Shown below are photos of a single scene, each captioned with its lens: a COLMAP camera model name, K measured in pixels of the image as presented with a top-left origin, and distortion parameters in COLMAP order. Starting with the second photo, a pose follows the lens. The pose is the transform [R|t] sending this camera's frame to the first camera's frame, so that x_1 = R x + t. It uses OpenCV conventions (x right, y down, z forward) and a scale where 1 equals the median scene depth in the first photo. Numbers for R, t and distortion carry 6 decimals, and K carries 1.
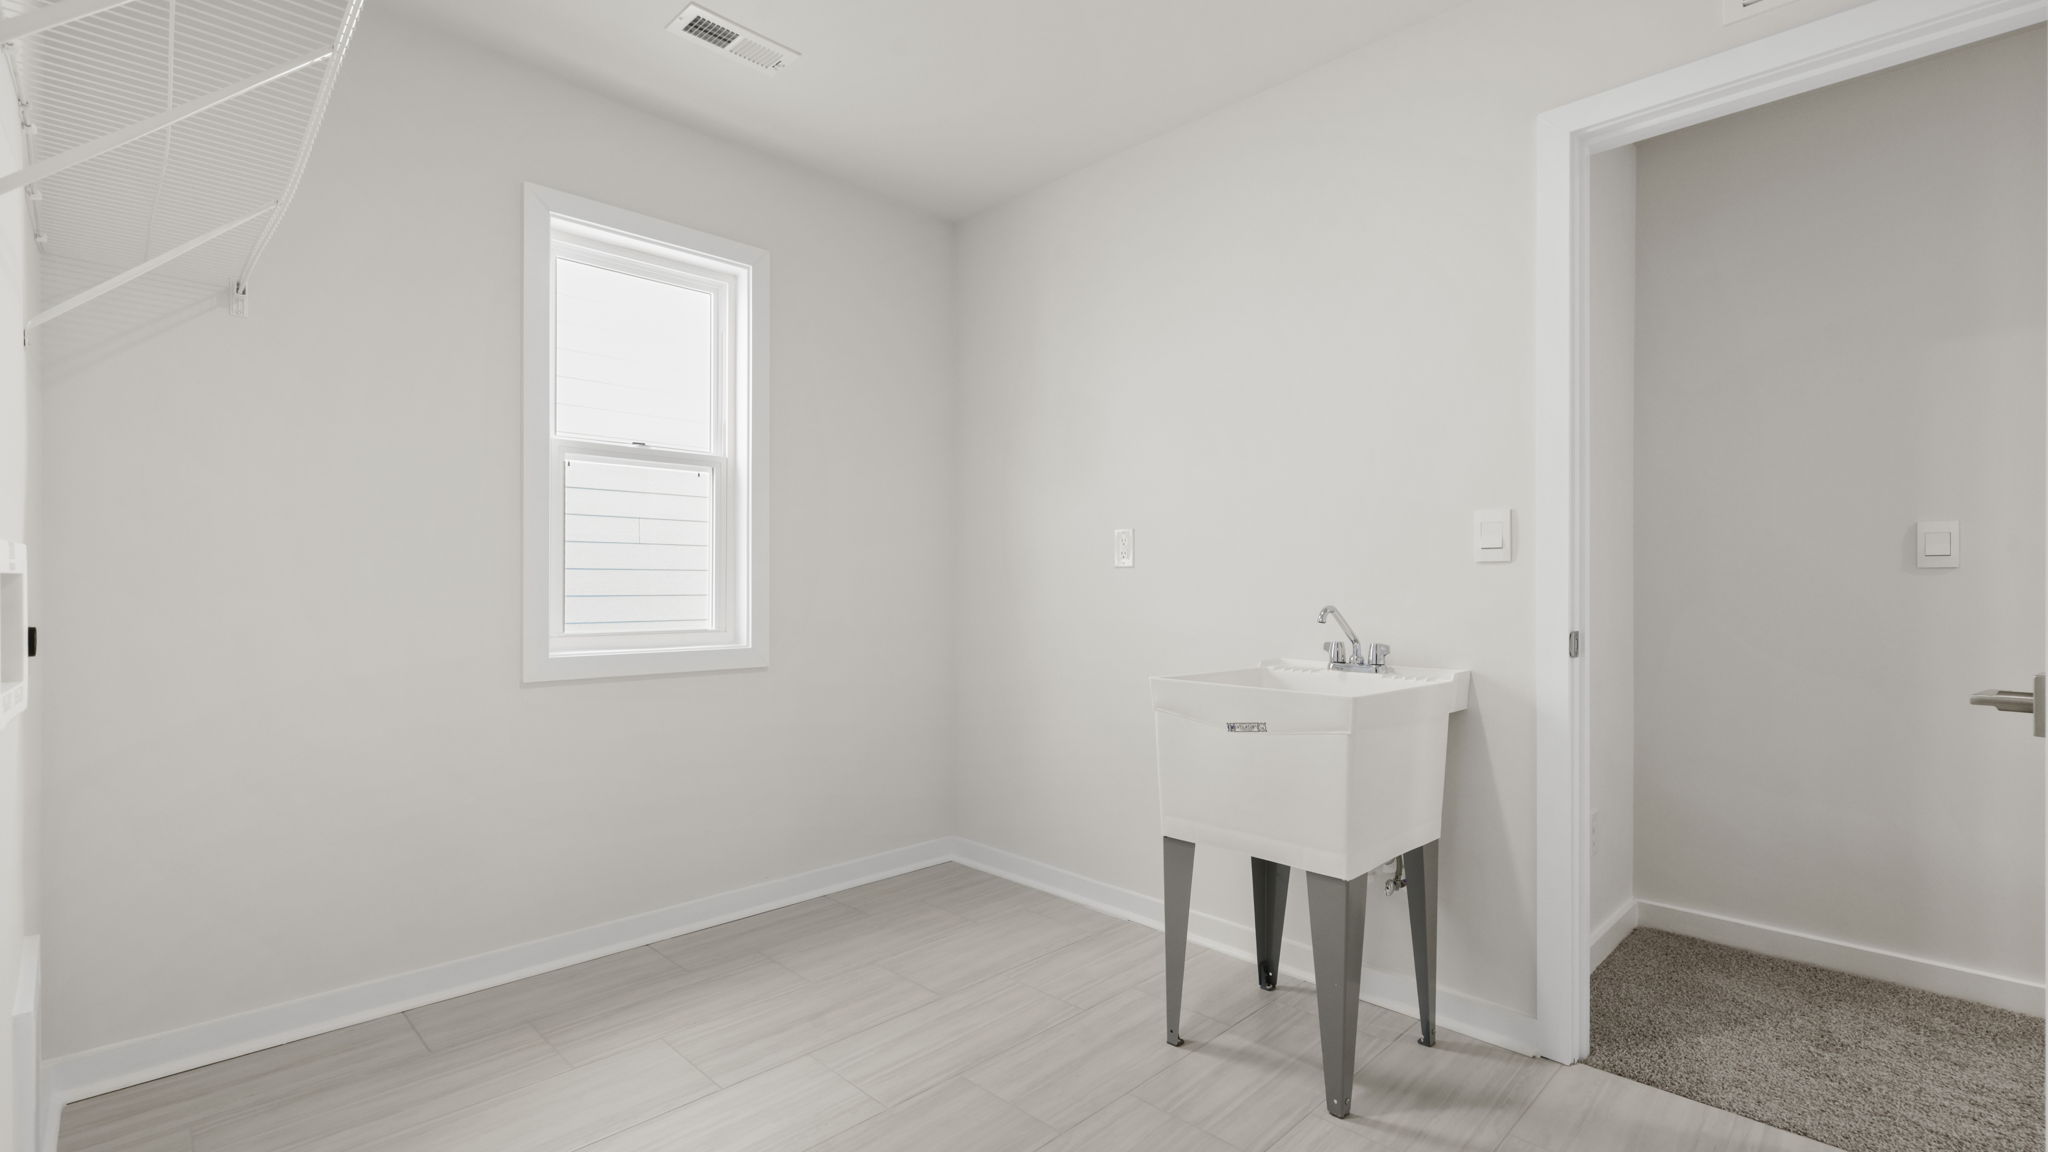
lens RADIAL K [[914.5, 0, 1024.0], [0, 914.5, 576.0], [0, 0, 1]] dist [-0.001543, -0.000293]
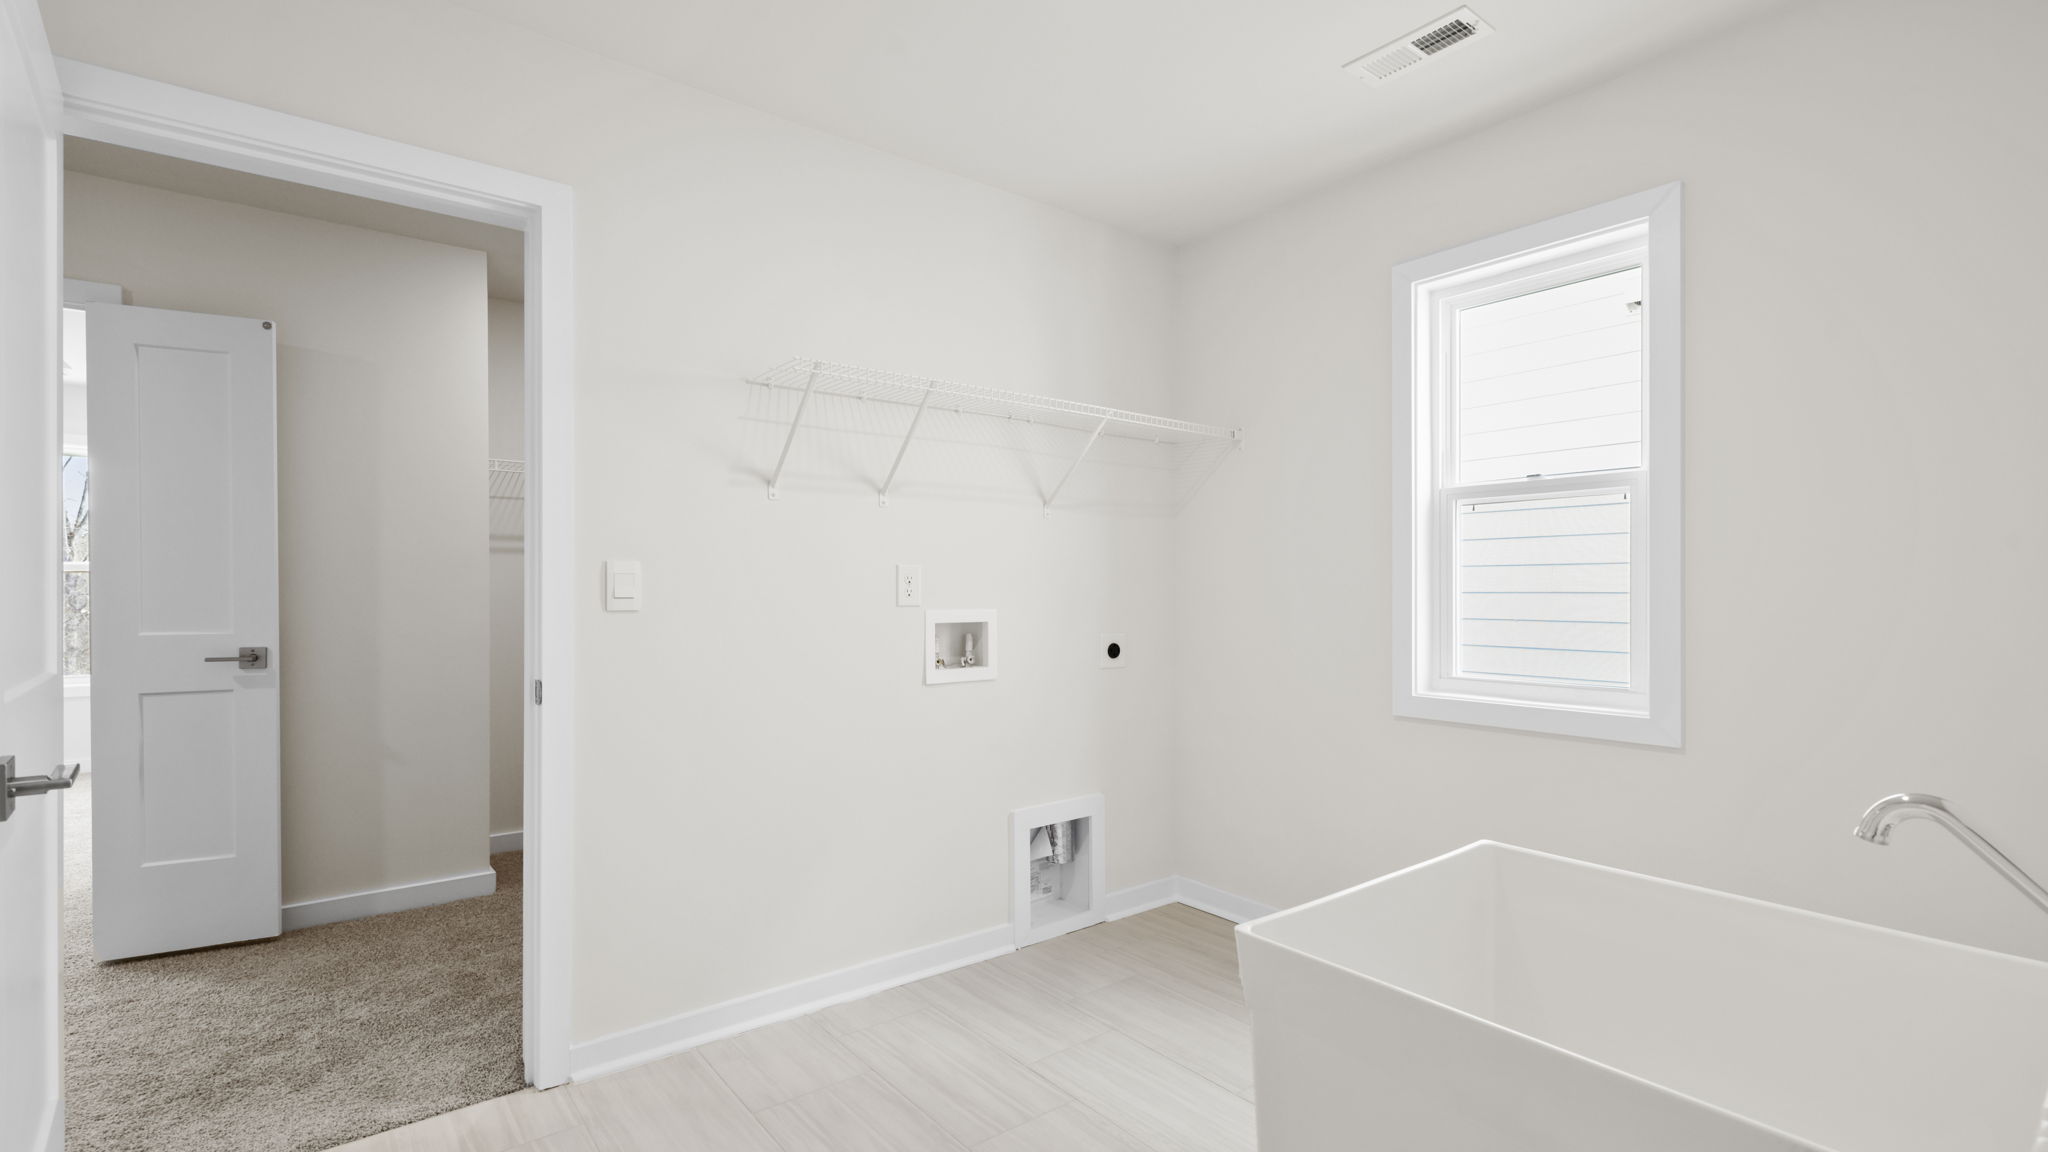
lens RADIAL K [[914.5, 0, 1024.0], [0, 914.5, 576.0], [0, 0, 1]] dist [-0.001543, -0.000293]
pose [[-0.105891, -0.007113, -0.994352, 0.606710], [0.008581, 0.999931, -0.008067, -0.046630], [0.994341, -0.009387, -0.105822, 0.658940]]
